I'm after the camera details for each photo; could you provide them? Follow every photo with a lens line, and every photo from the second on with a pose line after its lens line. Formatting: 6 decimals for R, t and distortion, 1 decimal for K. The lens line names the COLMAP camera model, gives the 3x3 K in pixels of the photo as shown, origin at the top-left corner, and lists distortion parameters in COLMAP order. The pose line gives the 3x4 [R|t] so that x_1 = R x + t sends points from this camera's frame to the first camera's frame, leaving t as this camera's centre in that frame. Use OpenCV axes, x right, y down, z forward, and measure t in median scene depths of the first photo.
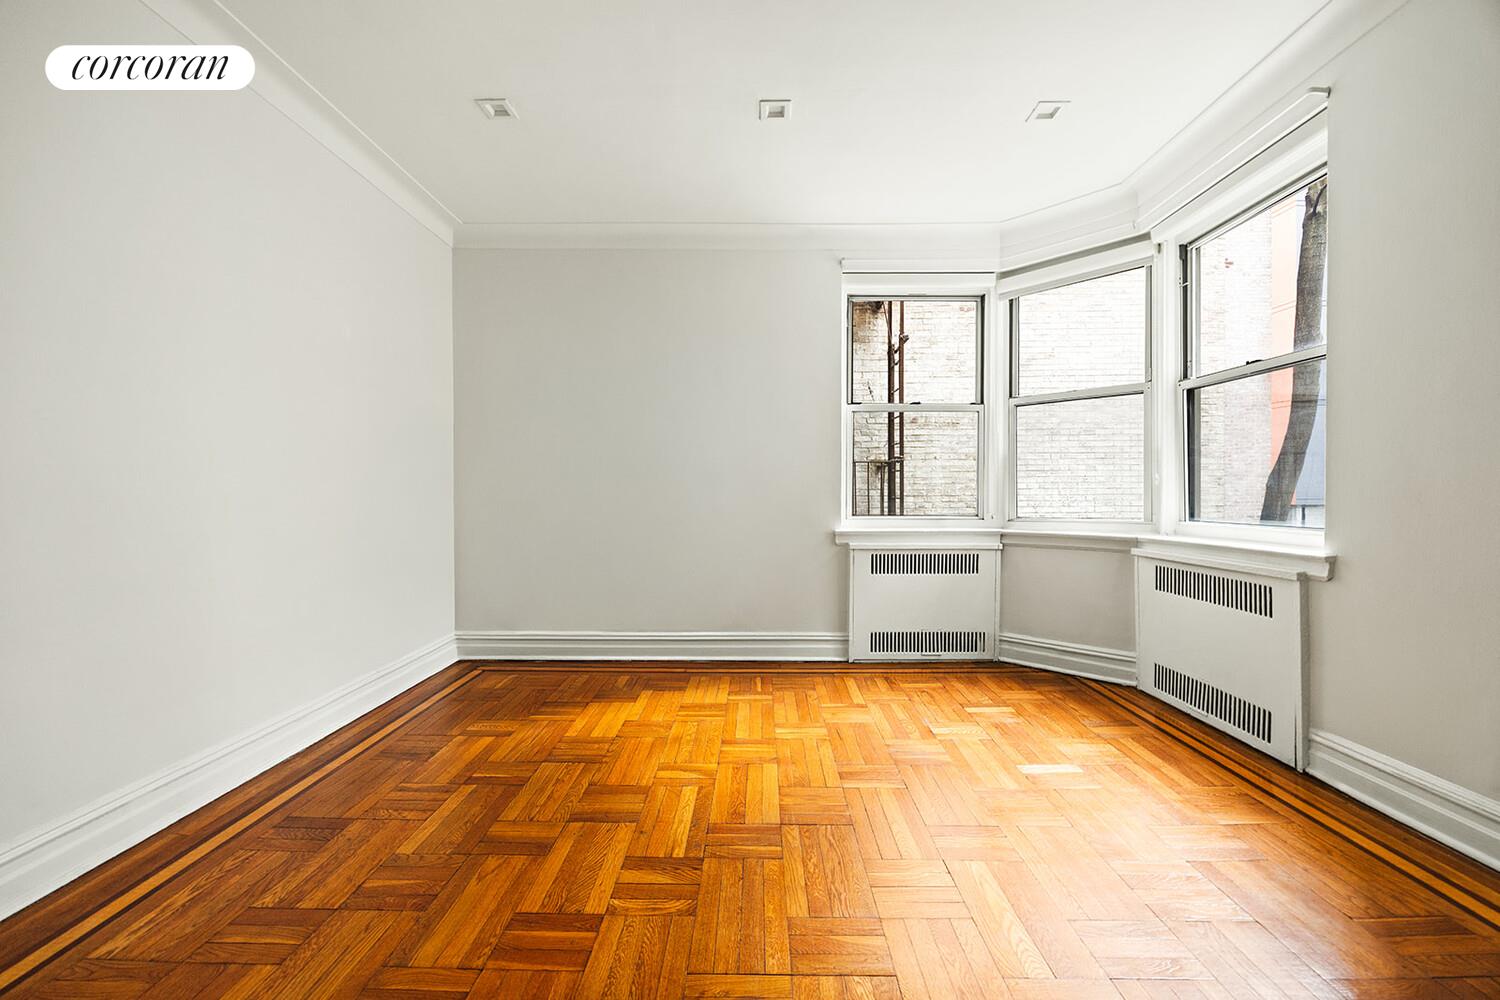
lens RADIAL K [[587.9, 0, 740.7], [0, 587.9, 482.3], [0, 0, 1]] dist [0.000508, 0.000316]
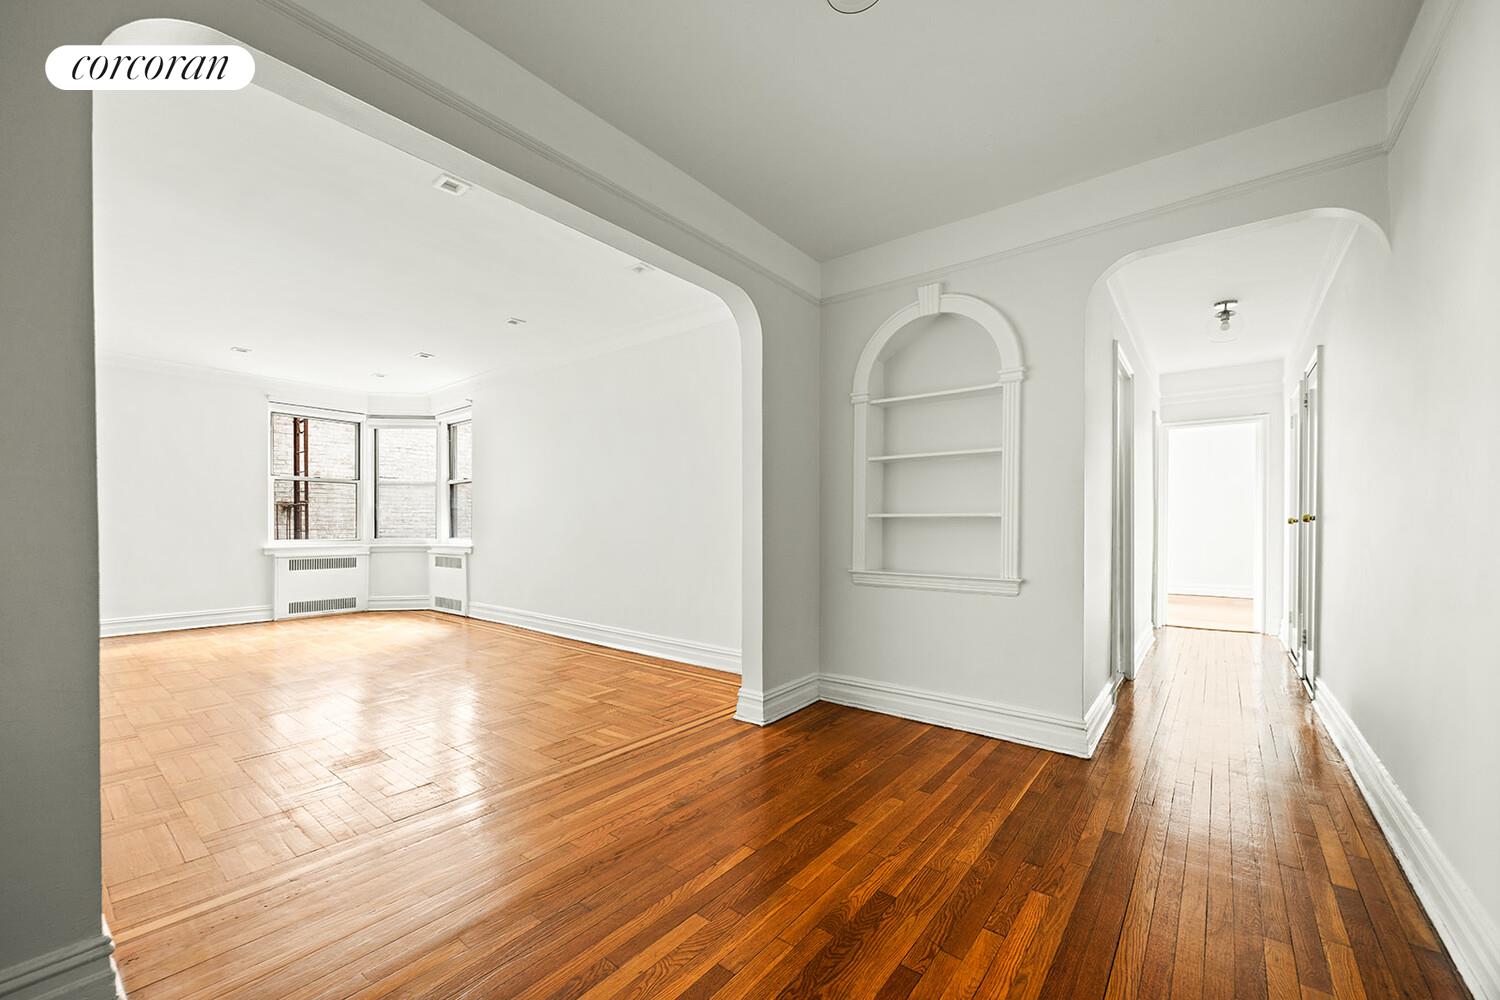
lens RADIAL K [[580.7, 0, 748.3], [0, 580.7, 537.3], [0, 0, 1]] dist [-0.000060, 0.000029]
pose [[0.603251, -0.011928, 0.797462, -0.350952], [-0.014127, 0.999571, 0.025638, -0.014483], [-0.797426, -0.026731, 0.602824, -1.208516]]
